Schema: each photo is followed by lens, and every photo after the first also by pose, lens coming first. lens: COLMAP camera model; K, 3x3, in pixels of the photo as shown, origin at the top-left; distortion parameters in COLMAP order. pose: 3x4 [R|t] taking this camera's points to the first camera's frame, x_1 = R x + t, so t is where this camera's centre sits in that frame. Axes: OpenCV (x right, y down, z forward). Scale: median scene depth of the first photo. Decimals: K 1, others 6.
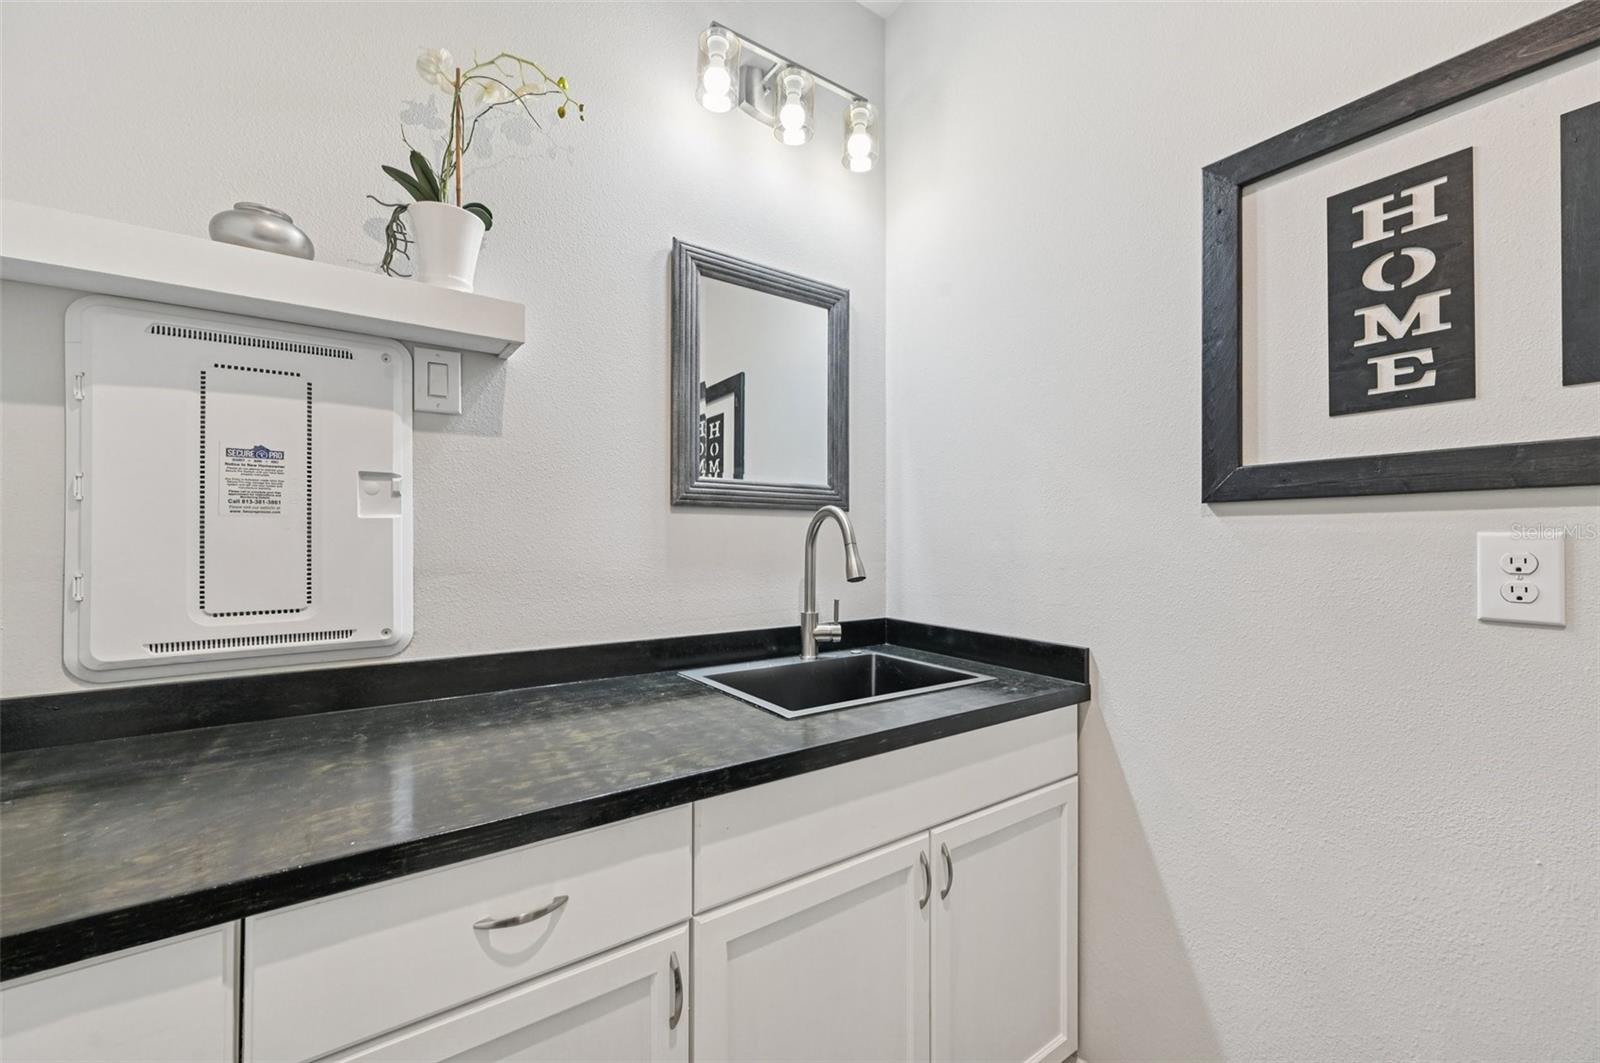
lens RADIAL K [[630.1, 0, 801.2], [0, 630.1, 530.7], [0, 0, 1]] dist [0.000933, -0.001147]
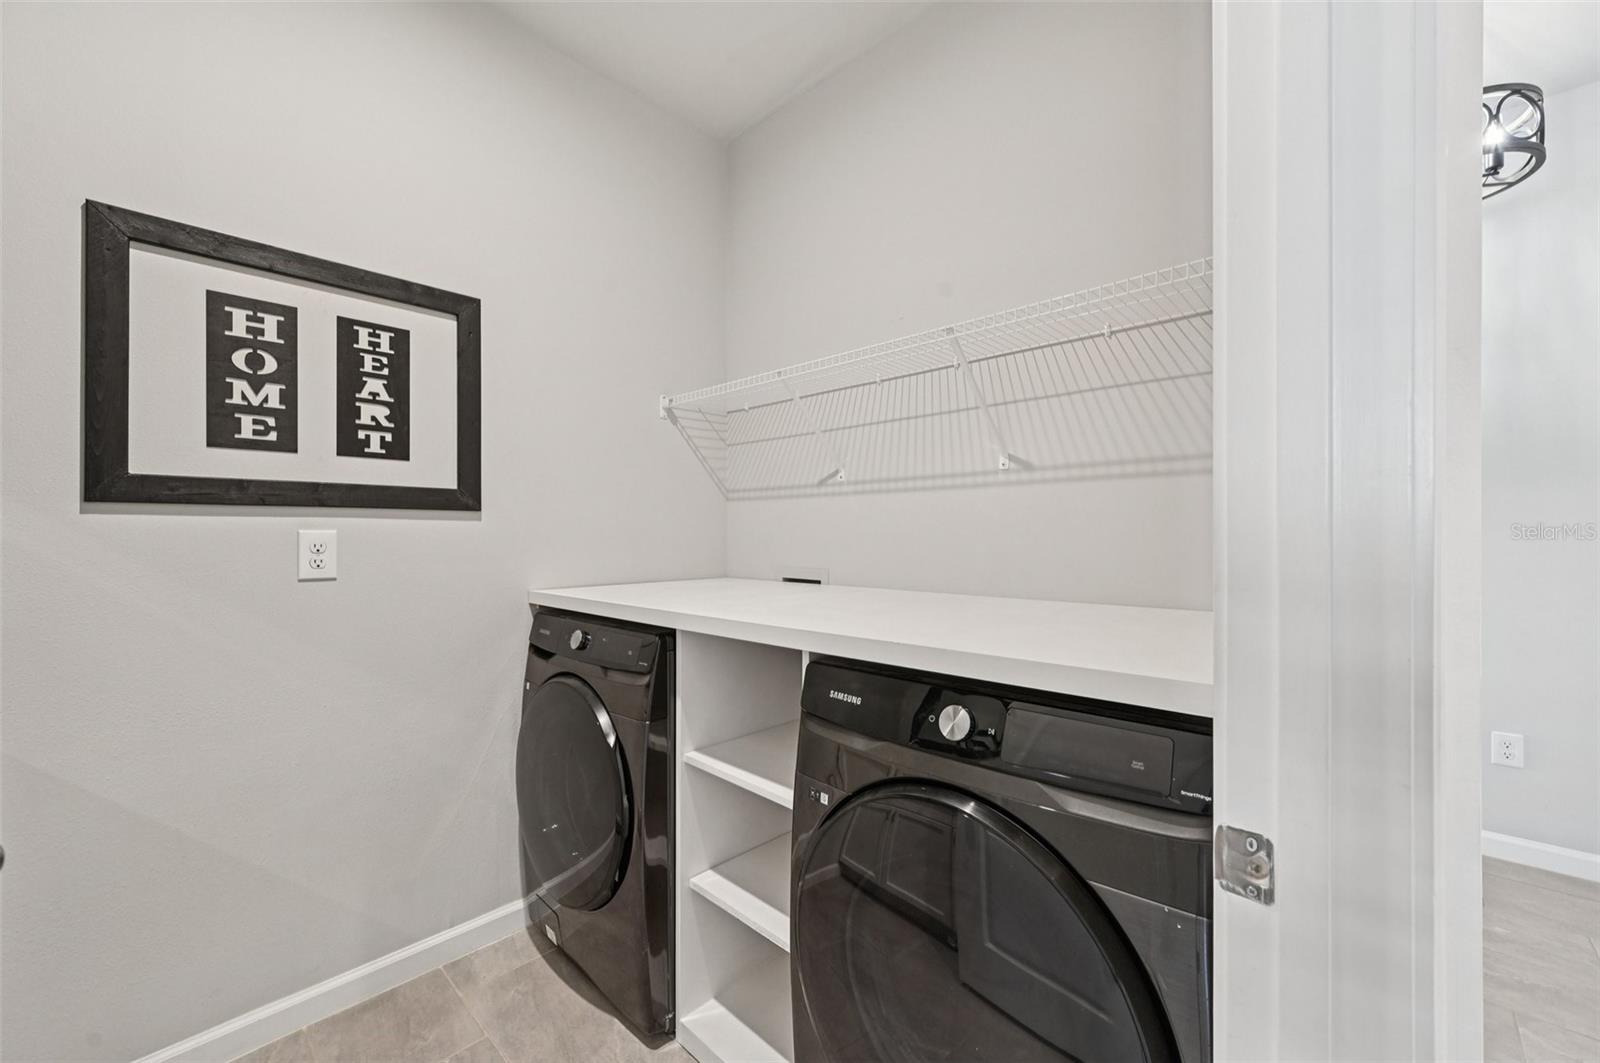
lens RADIAL K [[630.1, 0, 803.4], [0, 630.1, 534.1], [0, 0, 1]] dist [0.000933, -0.001147]
pose [[-0.188526, 0.006262, 0.982048, -0.841446], [-0.008992, 0.999927, -0.008102, 0.014119], [-0.982027, -0.010358, -0.188456, -0.045650]]
